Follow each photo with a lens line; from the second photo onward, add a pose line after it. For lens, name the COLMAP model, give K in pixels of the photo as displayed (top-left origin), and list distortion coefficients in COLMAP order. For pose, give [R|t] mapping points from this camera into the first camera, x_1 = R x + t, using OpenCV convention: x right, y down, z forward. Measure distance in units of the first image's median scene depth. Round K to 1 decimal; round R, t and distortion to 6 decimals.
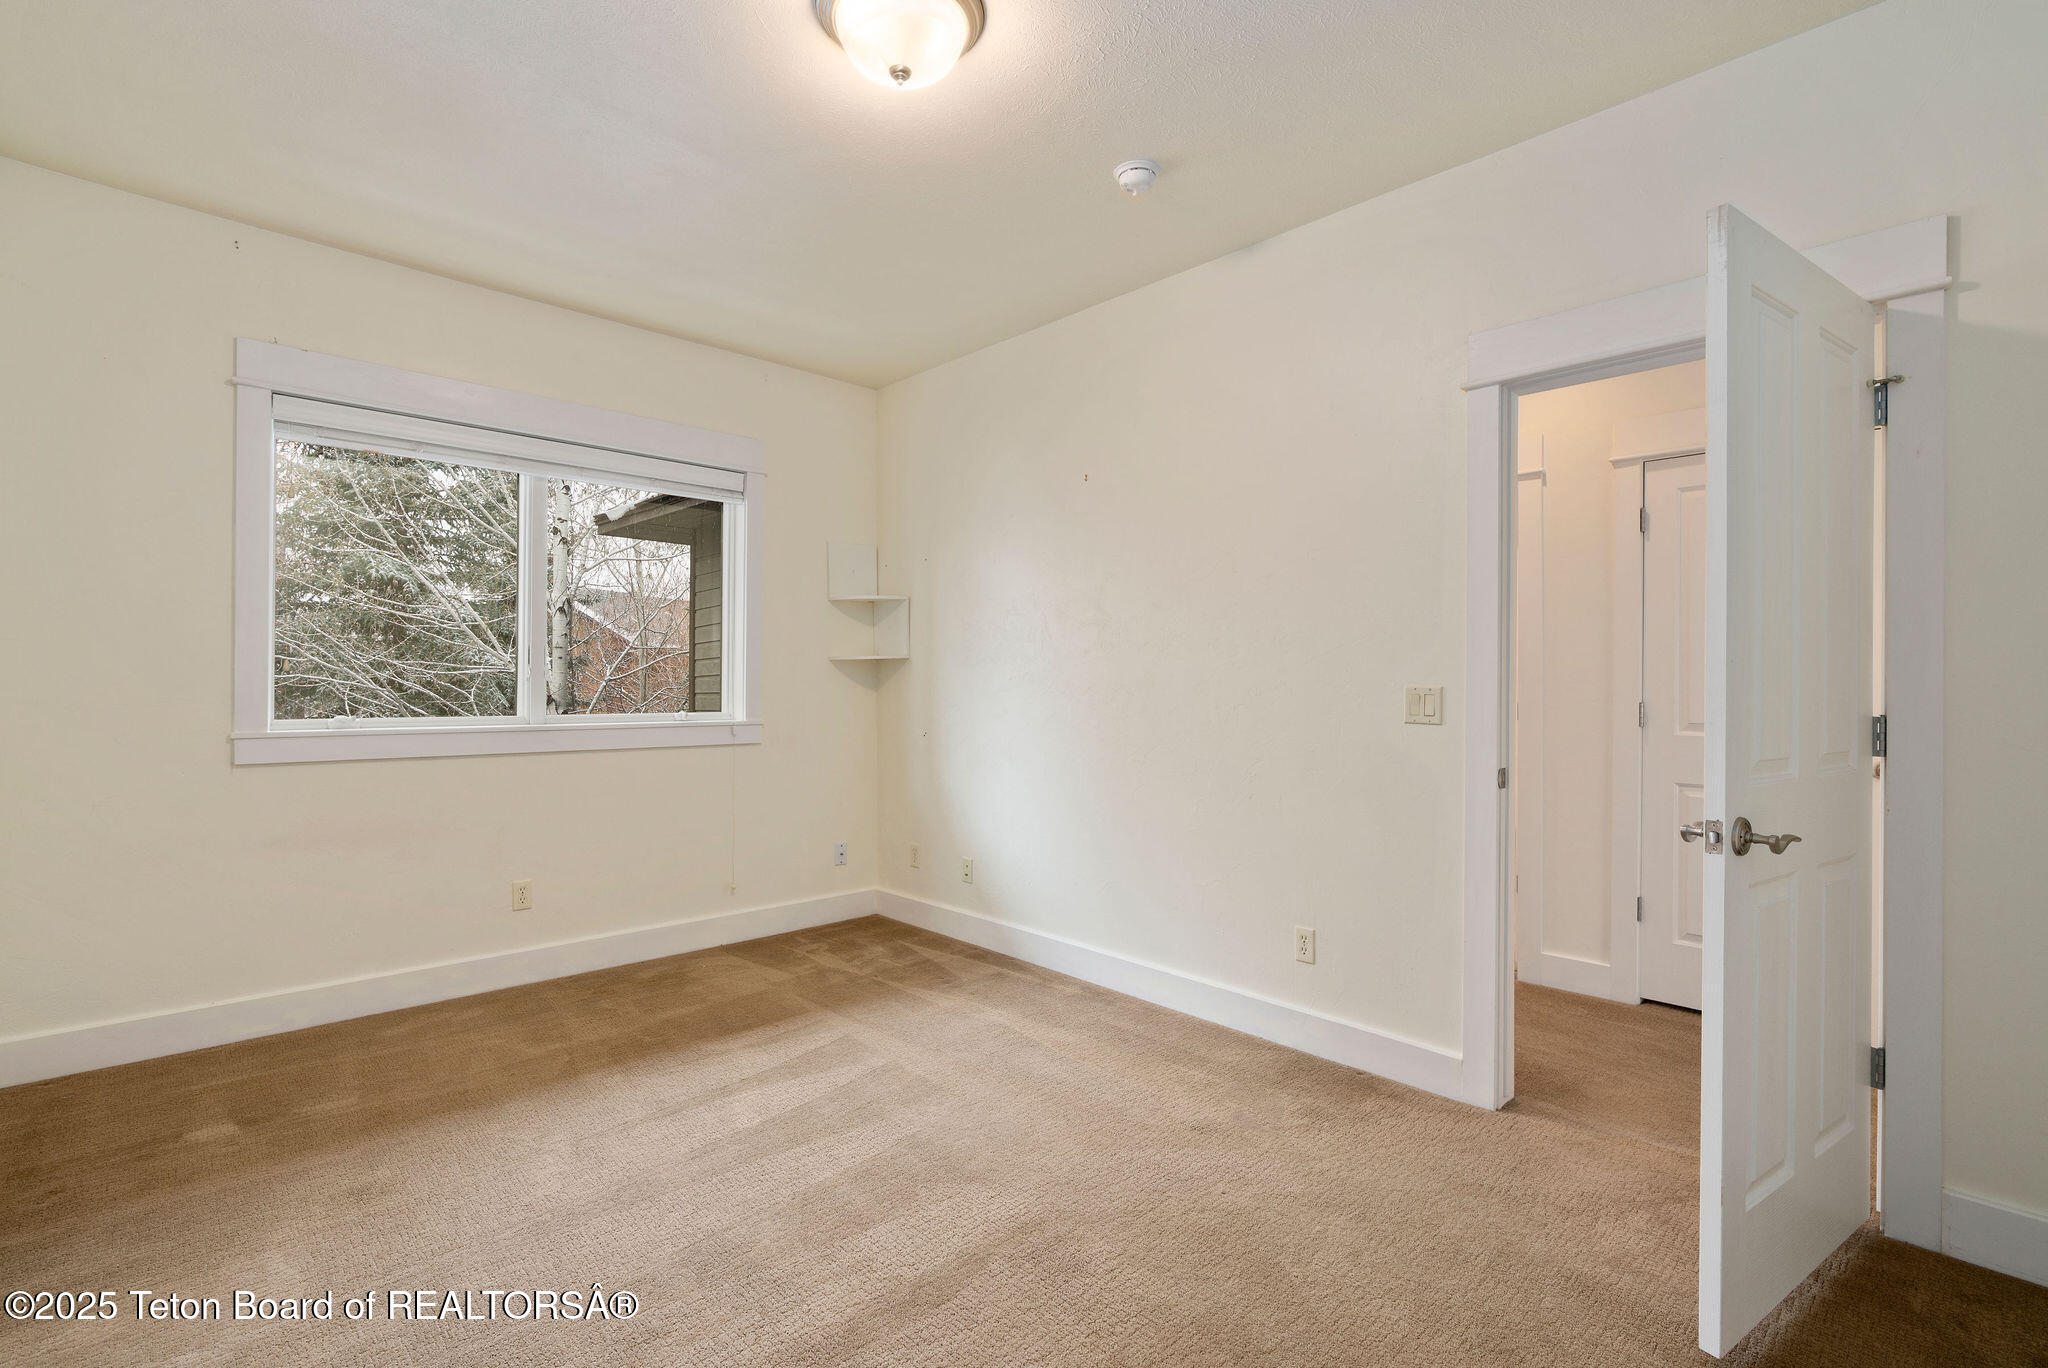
lens RADIAL K [[913.9, 0, 1024.0], [0, 913.9, 684.0], [0, 0, 1]] dist [0.002958, 0.000562]
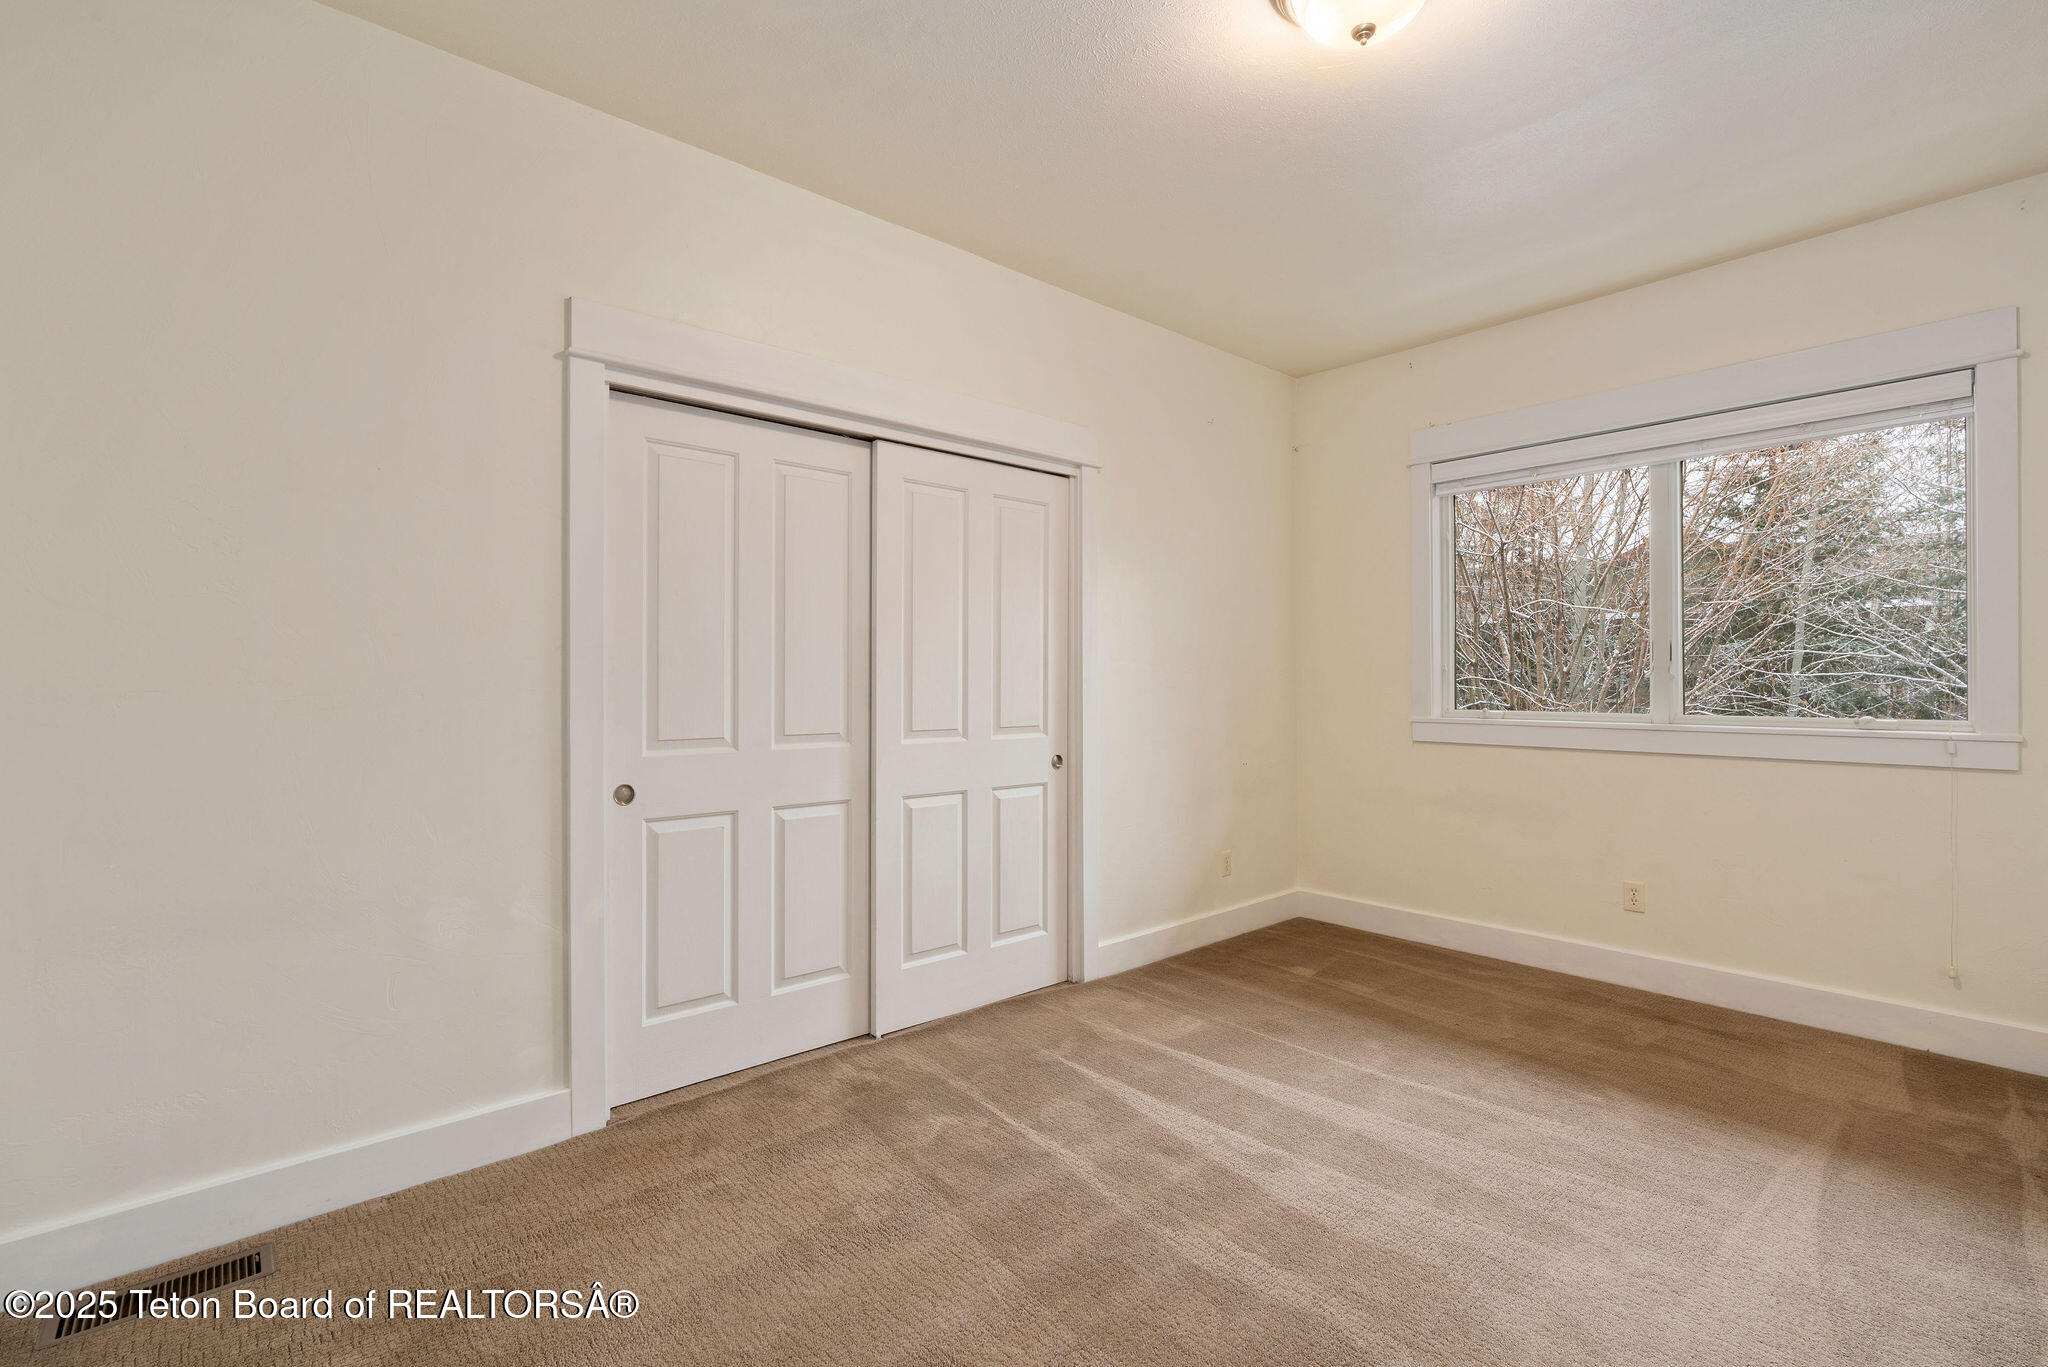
lens RADIAL K [[913.9, 0, 1024.0], [0, 913.9, 683.5], [0, 0, 1]] dist [0.002958, 0.000562]
pose [[-0.011689, -0.003083, -0.999927, 0.474965], [0.000803, 0.999995, -0.003093, 0.004610], [0.999931, -0.000839, -0.011686, 0.386189]]
